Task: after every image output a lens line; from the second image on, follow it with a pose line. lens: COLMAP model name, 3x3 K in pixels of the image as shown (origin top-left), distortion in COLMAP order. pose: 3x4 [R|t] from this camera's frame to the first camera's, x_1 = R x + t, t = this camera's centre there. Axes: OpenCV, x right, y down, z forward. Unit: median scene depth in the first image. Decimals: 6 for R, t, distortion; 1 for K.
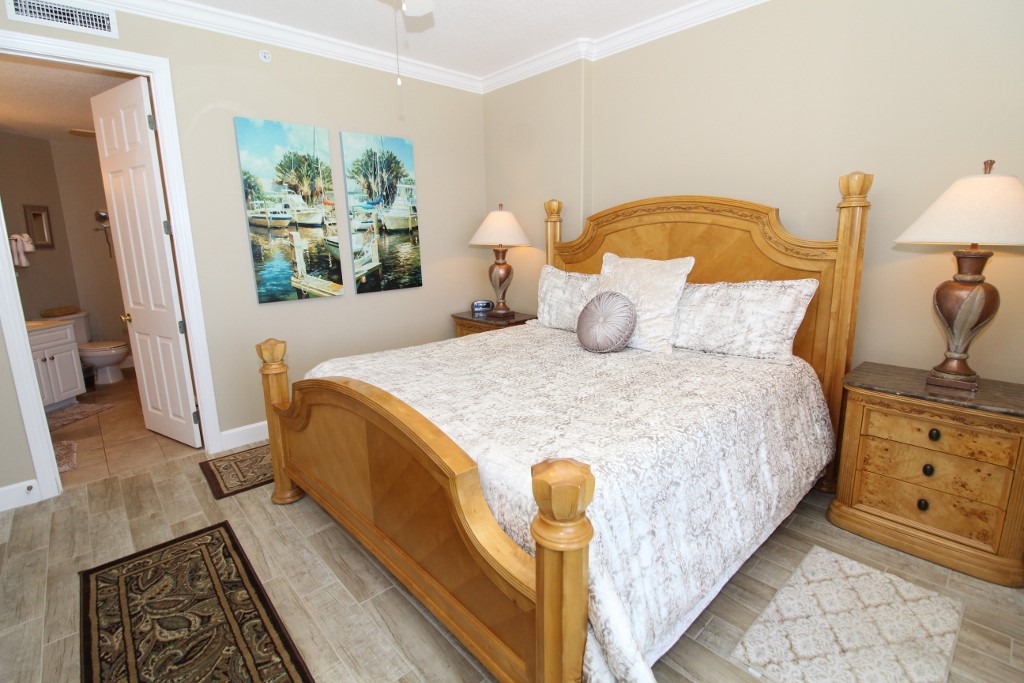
lens RADIAL K [[480.9, 0, 492.6], [0, 480.9, 330.3], [0, 0, 1]] dist [0.001769, -0.012605]
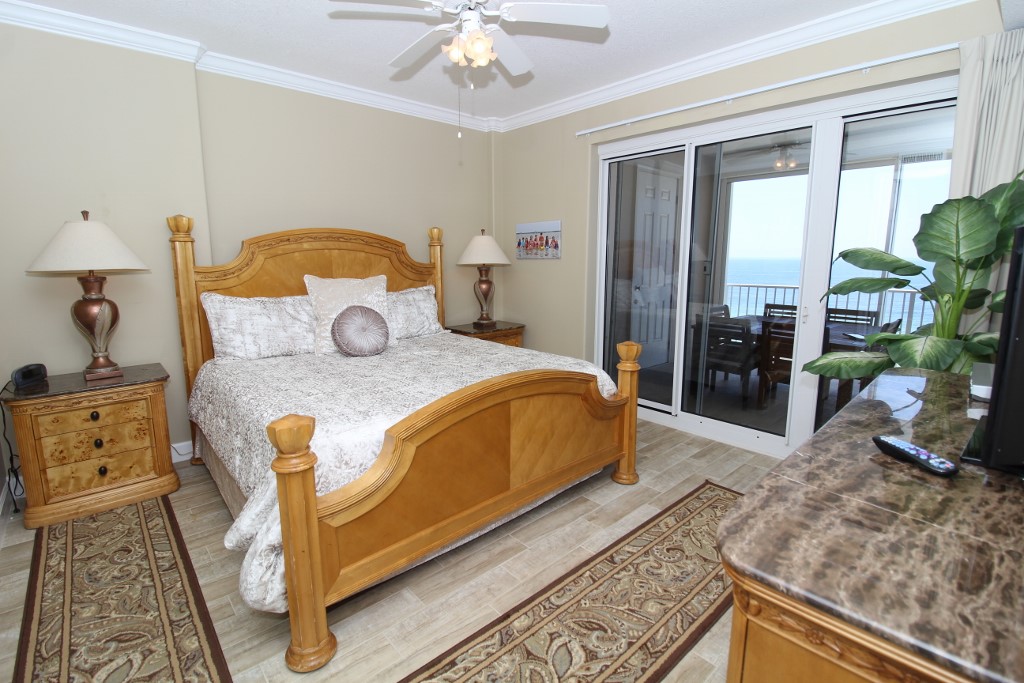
lens RADIAL K [[472.1, 0, 525.8], [0, 472.1, 331.4], [0, 0, 1]] dist [0.001435, -0.000027]
pose [[-0.026673, -0.145254, 0.989035, -0.794334], [0.188789, 0.970851, 0.147675, -0.094300], [-0.981655, 0.190658, 0.001527, 0.498911]]
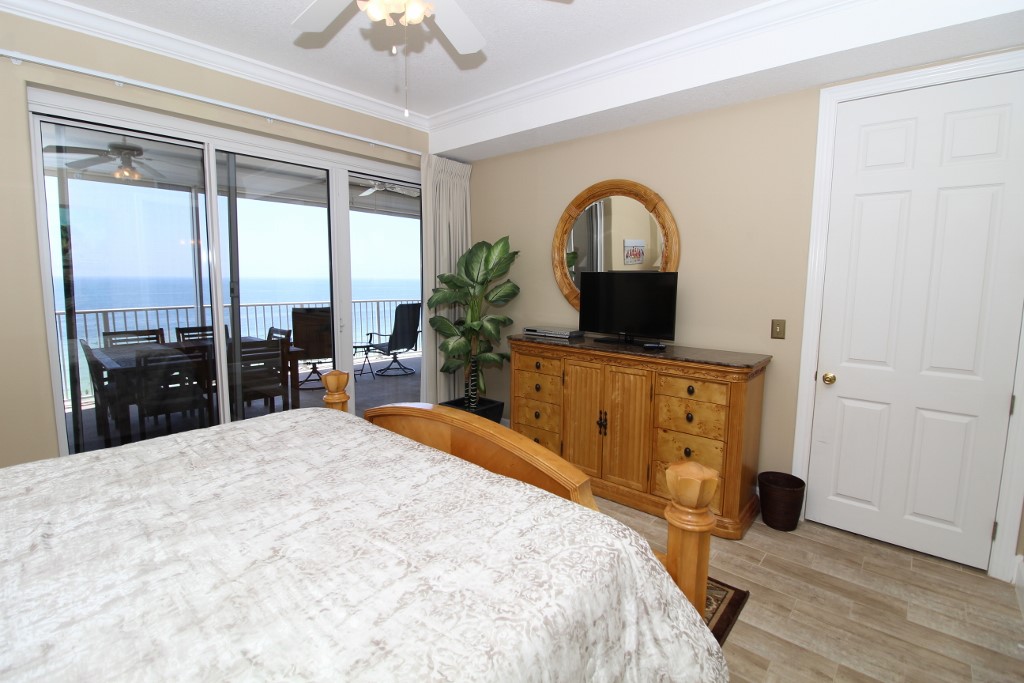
lens RADIAL K [[467.1, 0, 511.3], [0, 467.1, 326.3], [0, 0, 1]] dist [-0.020077, -0.000496]
pose [[-0.989695, 0.022555, -0.141402, -0.134727], [-0.019980, 0.956101, 0.292355, -0.212075], [0.141789, 0.292168, -0.945798, 1.069441]]
